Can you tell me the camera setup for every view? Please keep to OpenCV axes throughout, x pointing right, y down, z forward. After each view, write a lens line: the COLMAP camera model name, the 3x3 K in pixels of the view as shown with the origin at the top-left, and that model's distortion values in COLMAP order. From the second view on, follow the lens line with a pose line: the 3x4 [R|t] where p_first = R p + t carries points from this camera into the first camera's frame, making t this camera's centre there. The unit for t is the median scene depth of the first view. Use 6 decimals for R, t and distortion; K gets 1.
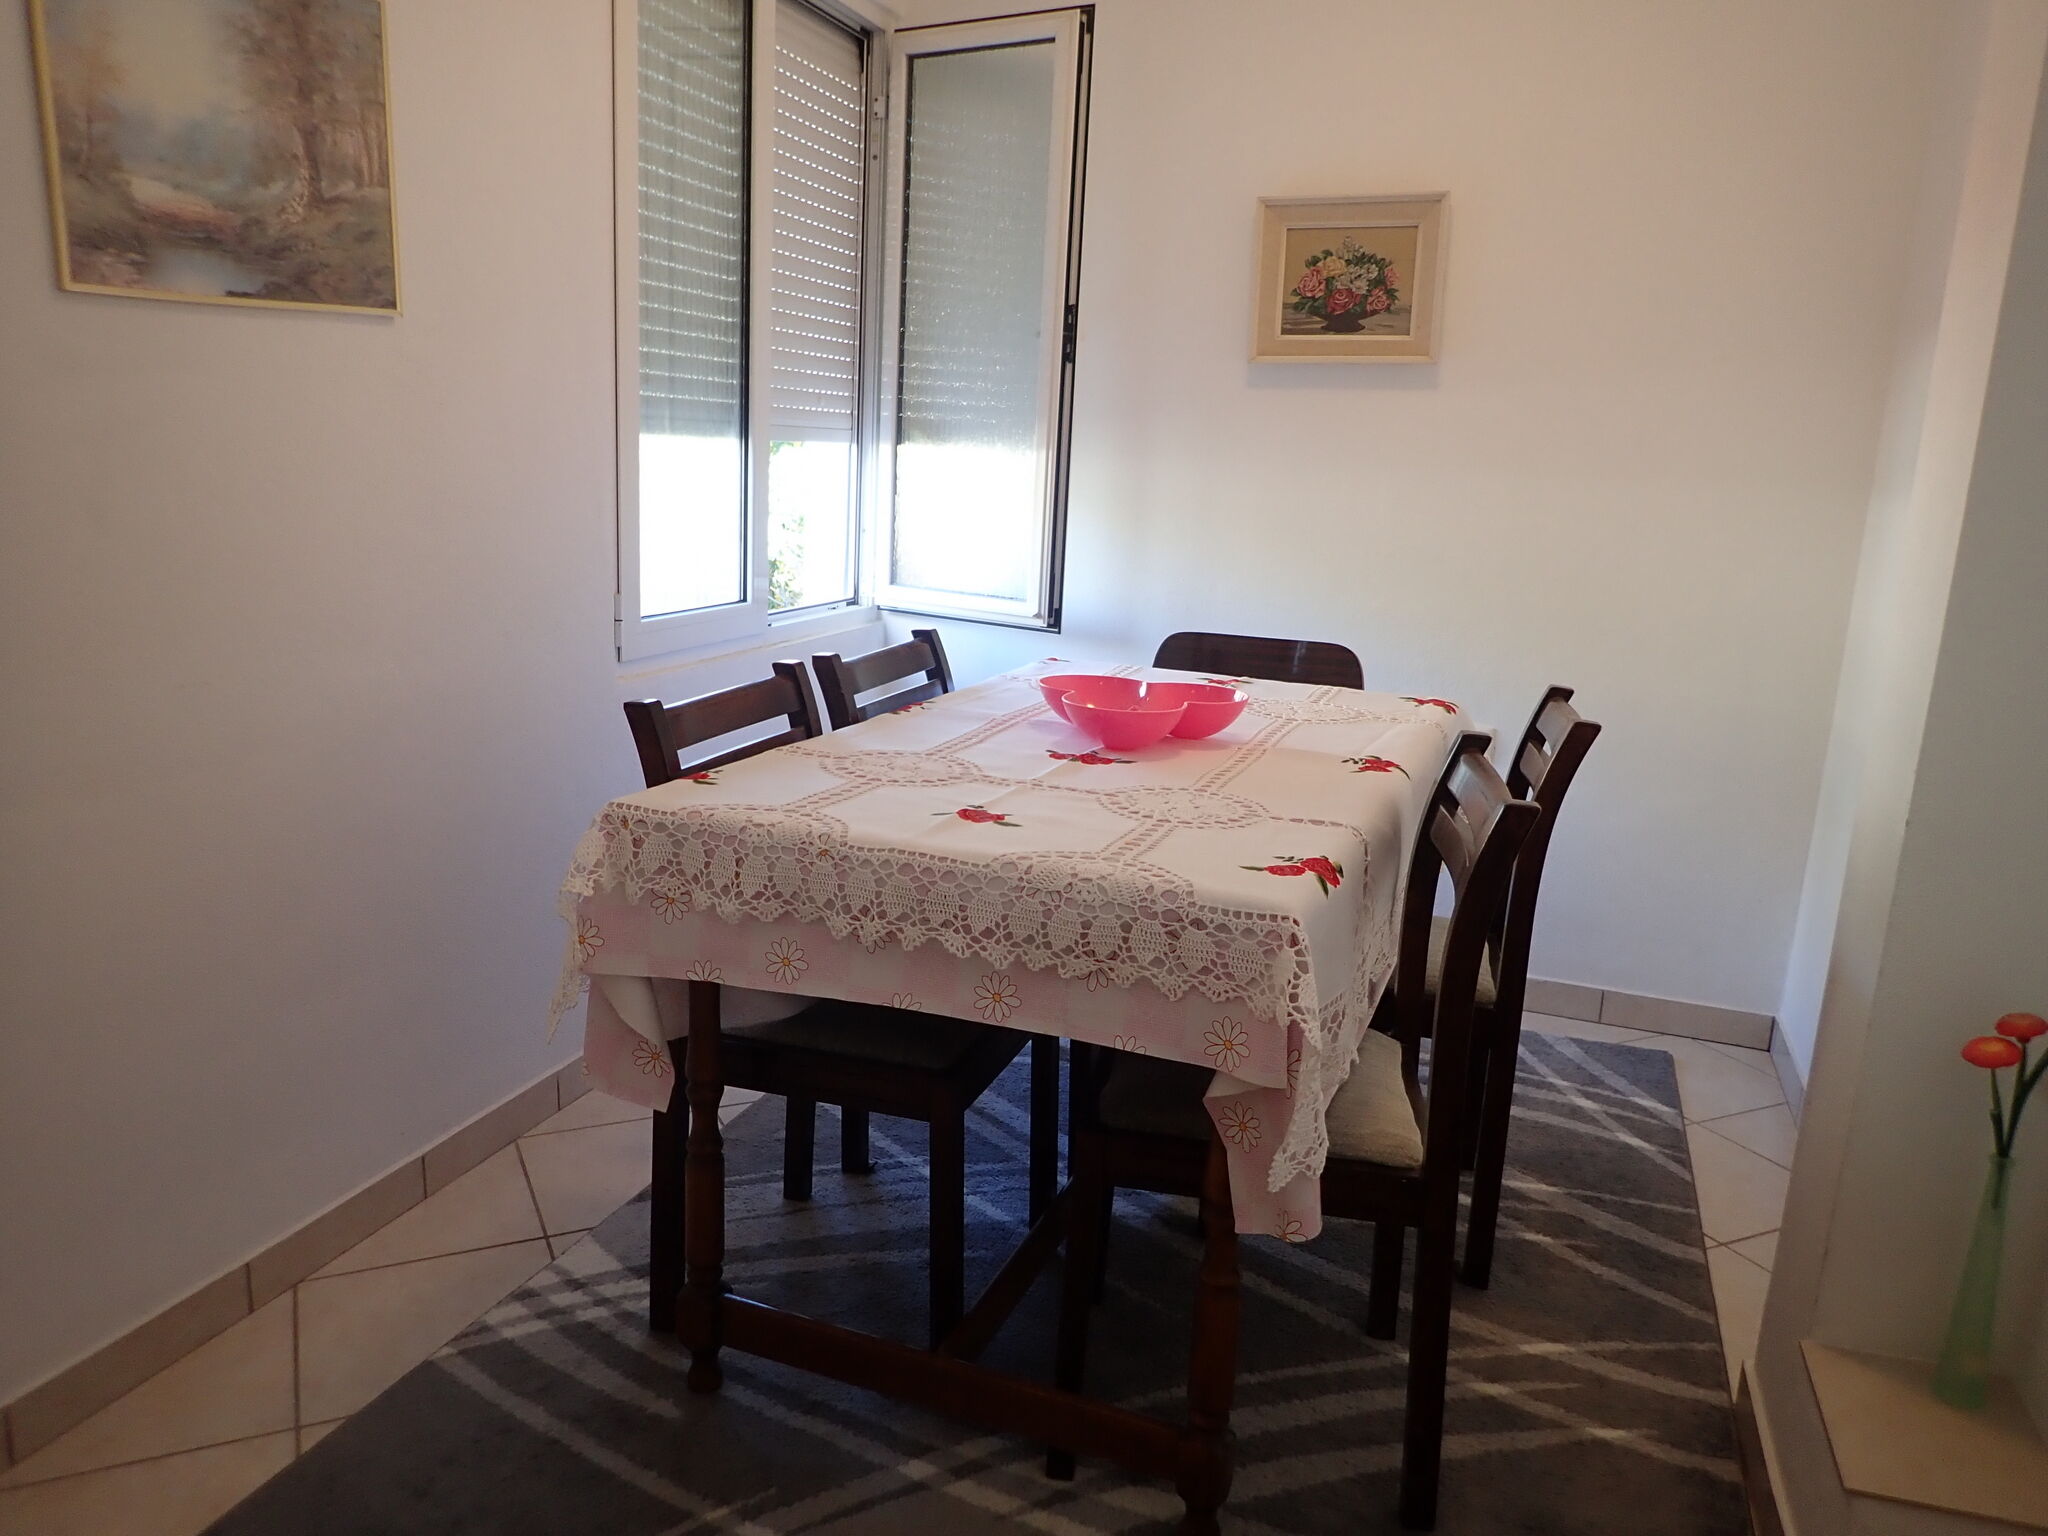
lens RADIAL K [[1498.7, 0, 1030.9], [0, 1498.7, 776.7], [0, 0, 1]] dist [-0.003638, -0.007464]
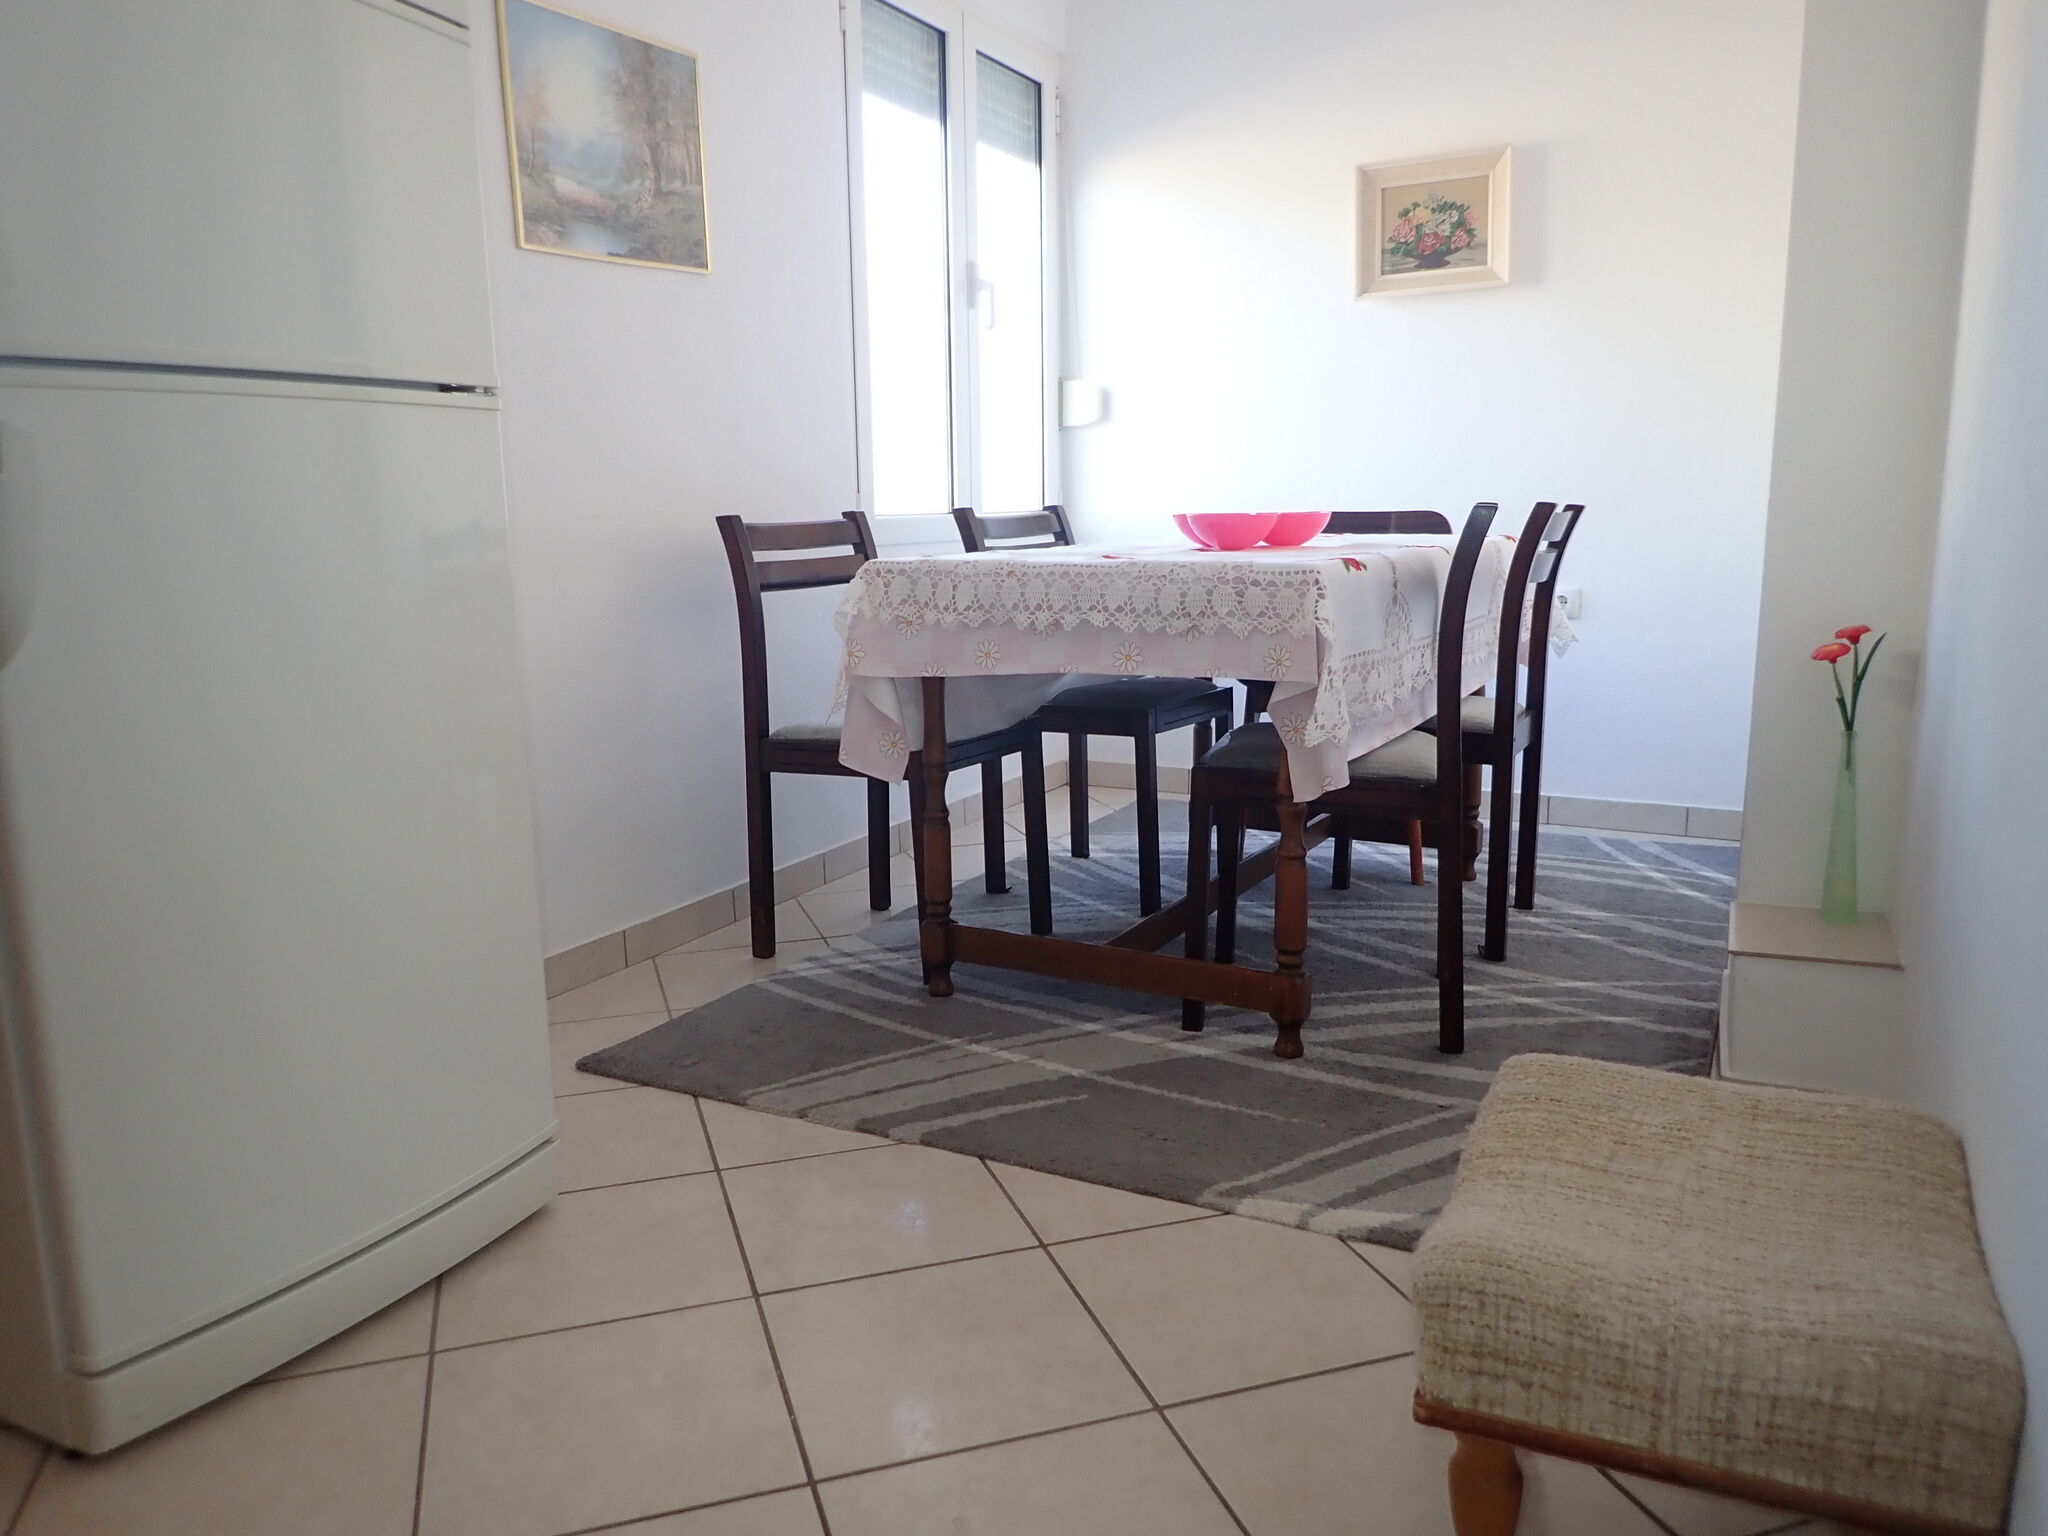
lens RADIAL K [[1498.7, 0, 1029.9], [0, 1498.7, 770.3], [0, 0, 1]] dist [-0.003638, -0.007464]
pose [[0.989792, -0.037416, -0.137517, 0.069385], [0.031644, 0.998534, -0.043926, 0.274756], [0.138959, 0.039126, 0.989525, -0.410113]]
